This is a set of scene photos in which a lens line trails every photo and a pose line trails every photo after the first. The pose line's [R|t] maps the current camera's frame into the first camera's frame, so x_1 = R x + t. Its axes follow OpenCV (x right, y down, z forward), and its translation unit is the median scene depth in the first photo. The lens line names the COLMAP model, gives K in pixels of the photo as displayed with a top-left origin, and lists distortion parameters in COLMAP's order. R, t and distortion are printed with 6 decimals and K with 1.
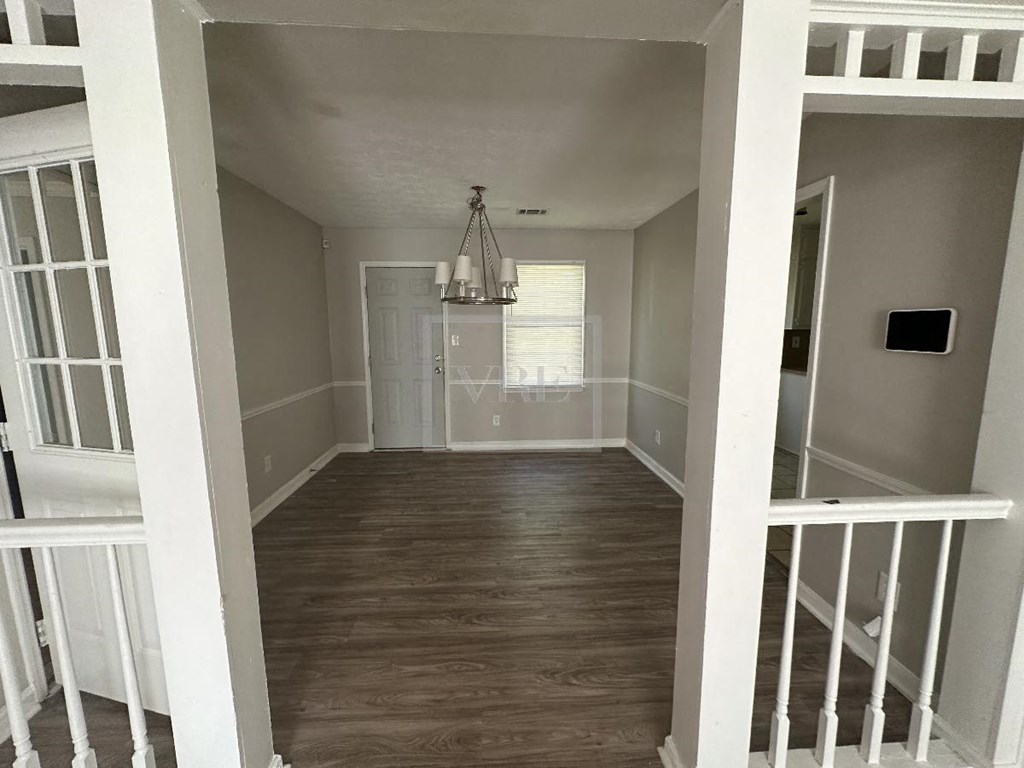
lens RADIAL K [[412.5, 0, 509.4], [0, 412.5, 385.1], [0, 0, 1]] dist [-0.003294, 0.000438]
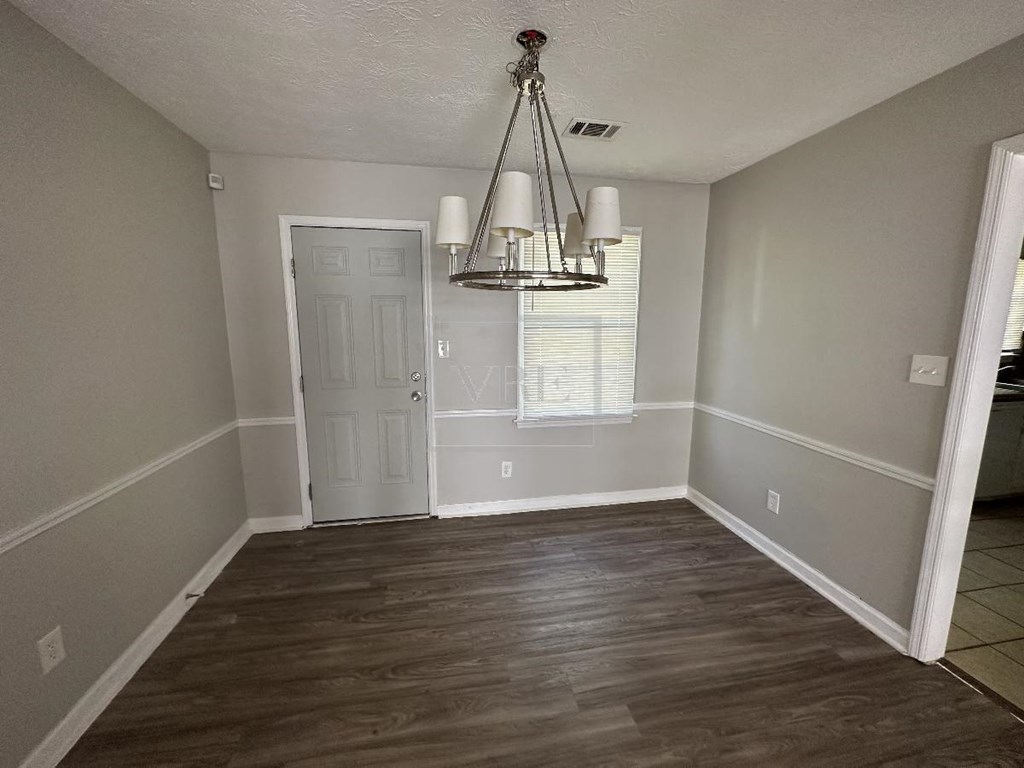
lens RADIAL K [[412.5, 0, 512.4], [0, 412.5, 383.5], [0, 0, 1]] dist [-0.003294, 0.000438]
pose [[0.991945, -0.012360, 0.126066, -0.113572], [0.010528, 0.999829, 0.015189, -0.067147], [-0.126232, -0.013740, 0.991906, 0.379411]]
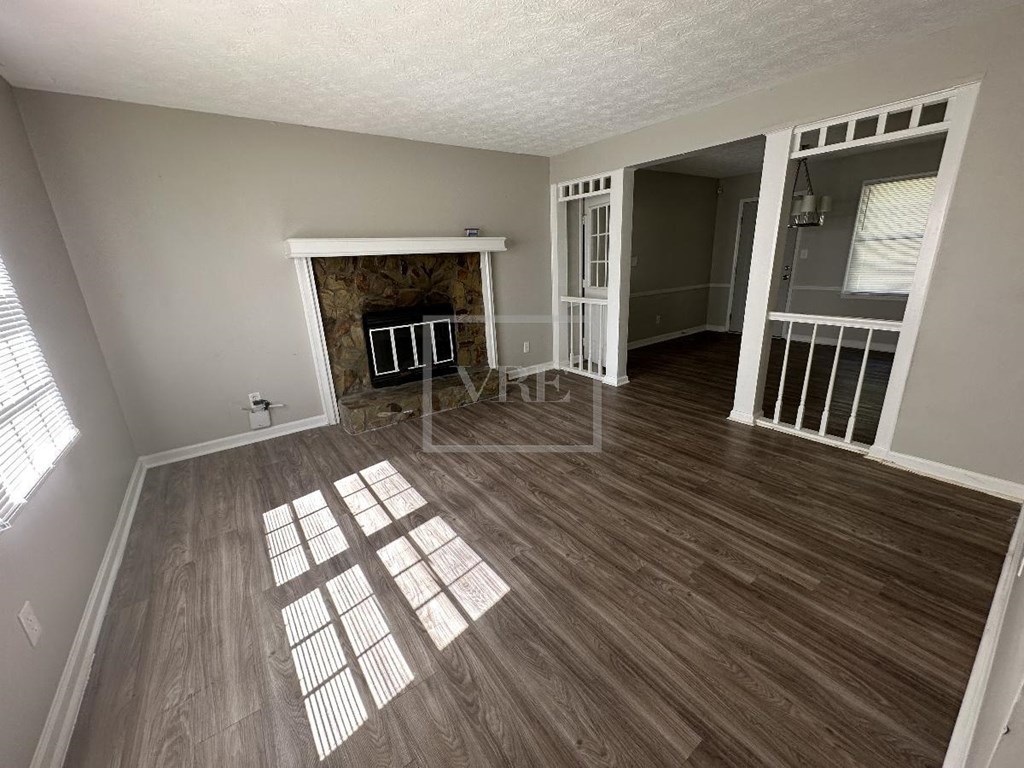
lens RADIAL K [[412.5, 0, 514.5], [0, 412.5, 380.8], [0, 0, 1]] dist [-0.003294, 0.000438]
pose [[0.556817, 0.231302, -0.797781, 0.513662], [-0.080248, 0.970934, 0.225495, 0.062003], [0.826750, -0.061539, 0.559194, -0.528519]]
